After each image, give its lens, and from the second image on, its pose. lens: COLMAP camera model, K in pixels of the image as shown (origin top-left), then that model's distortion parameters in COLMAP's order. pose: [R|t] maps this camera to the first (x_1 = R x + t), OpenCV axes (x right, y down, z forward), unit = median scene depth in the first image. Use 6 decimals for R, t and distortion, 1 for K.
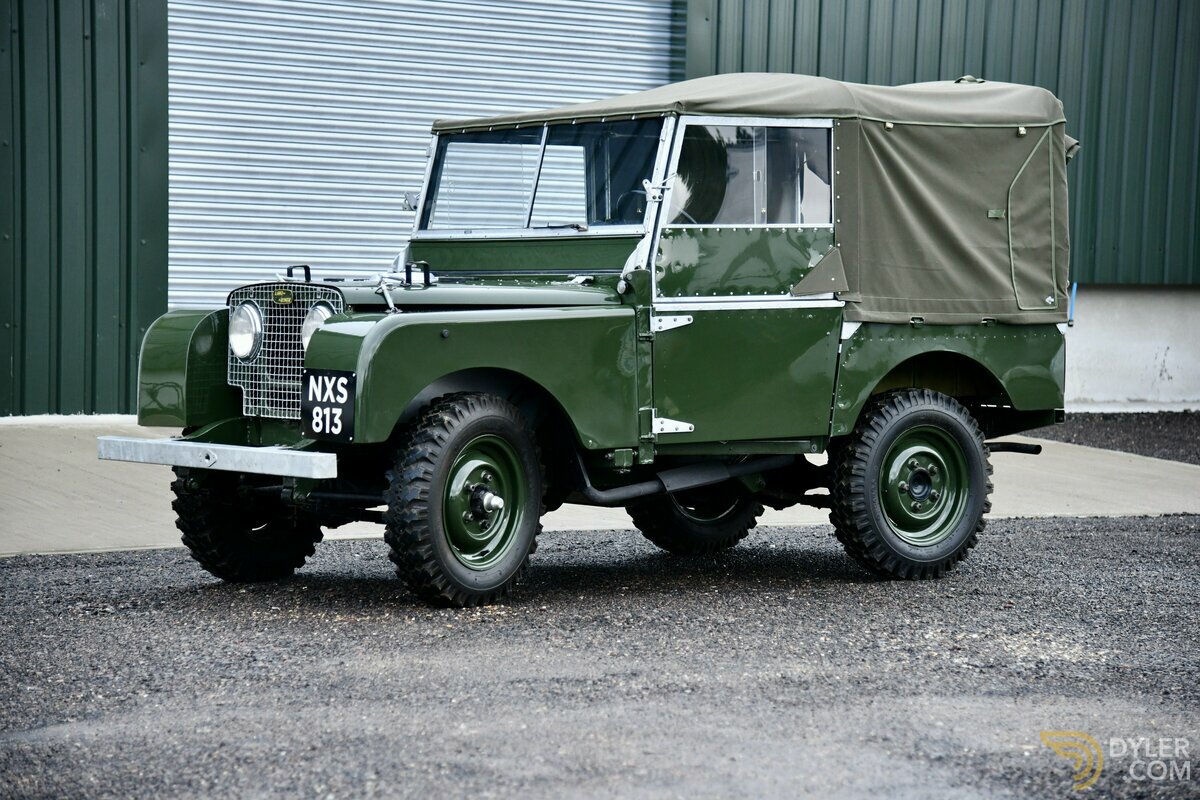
lens RADIAL K [[2902.0, 0, 597.0], [0, 2902.0, 400.9], [0, 0, 1]] dist [0.609401, 0.000000]
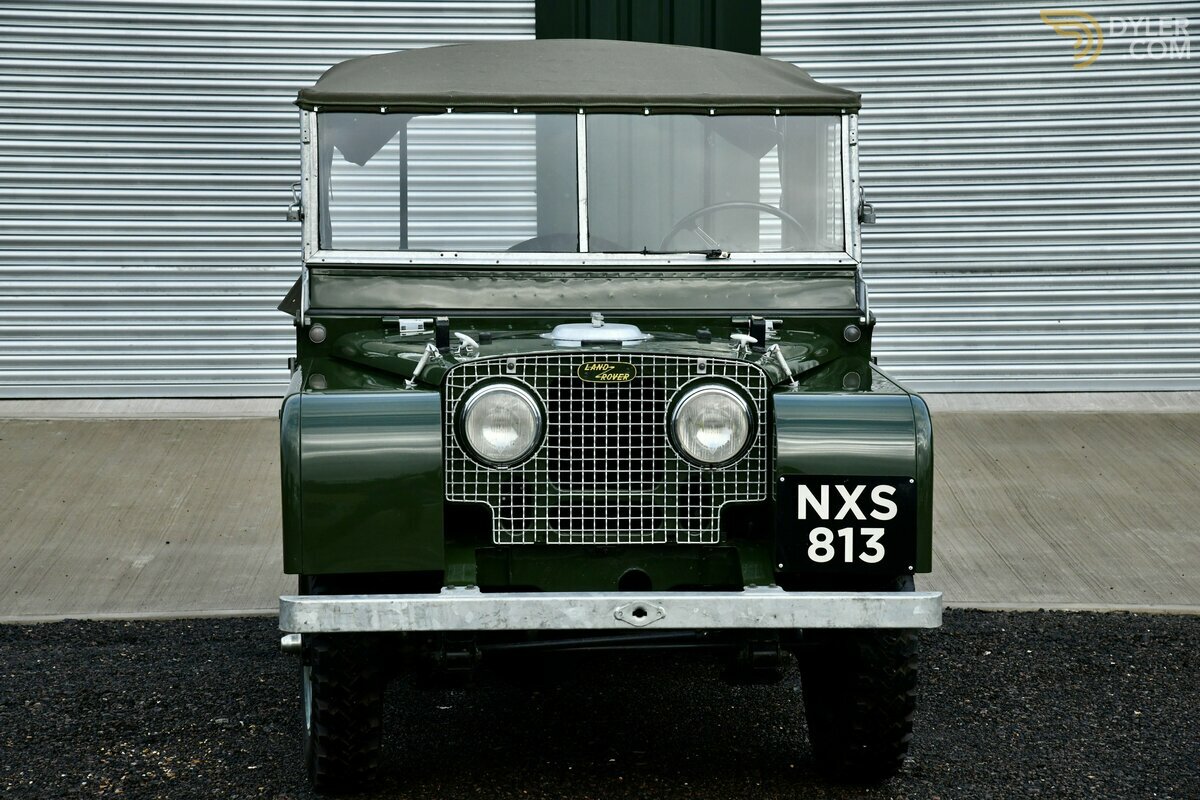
lens RADIAL K [[3348.3, 0, 597.0], [0, 3348.3, 399.5], [0, 0, 1]] dist [0.689225, 0.000000]
pose [[0.544961, -0.065693, 0.835884, -0.783434], [0.029636, 0.997812, 0.059098, -0.076873], [-0.837938, -0.007434, 0.545715, 0.563888]]
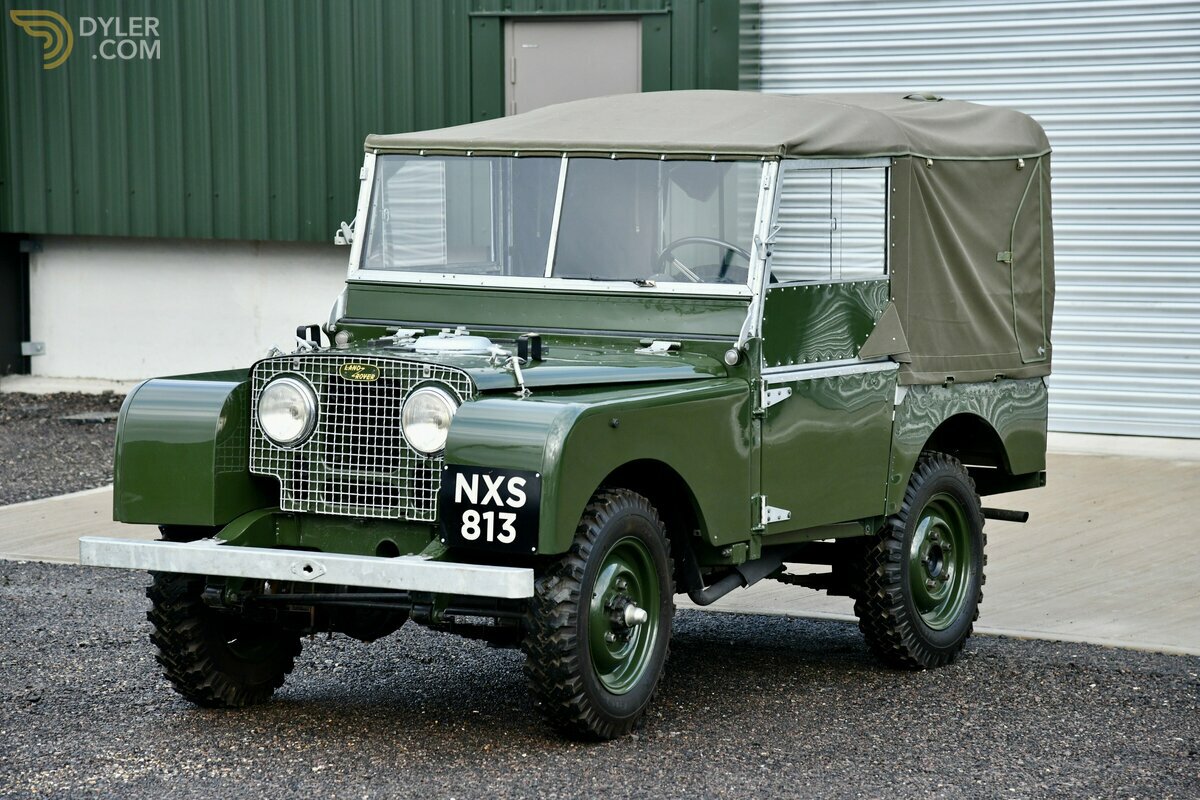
lens RADIAL K [[3978.4, 0, 603.5], [0, 3978.4, 397.9], [0, 0, 1]] dist [0.861293, 0.000000]
pose [[0.926387, -0.012357, 0.376369, -0.476305], [0.000955, 0.999535, 0.030466, -0.063387], [-0.376571, -0.027864, 0.925969, -0.092072]]
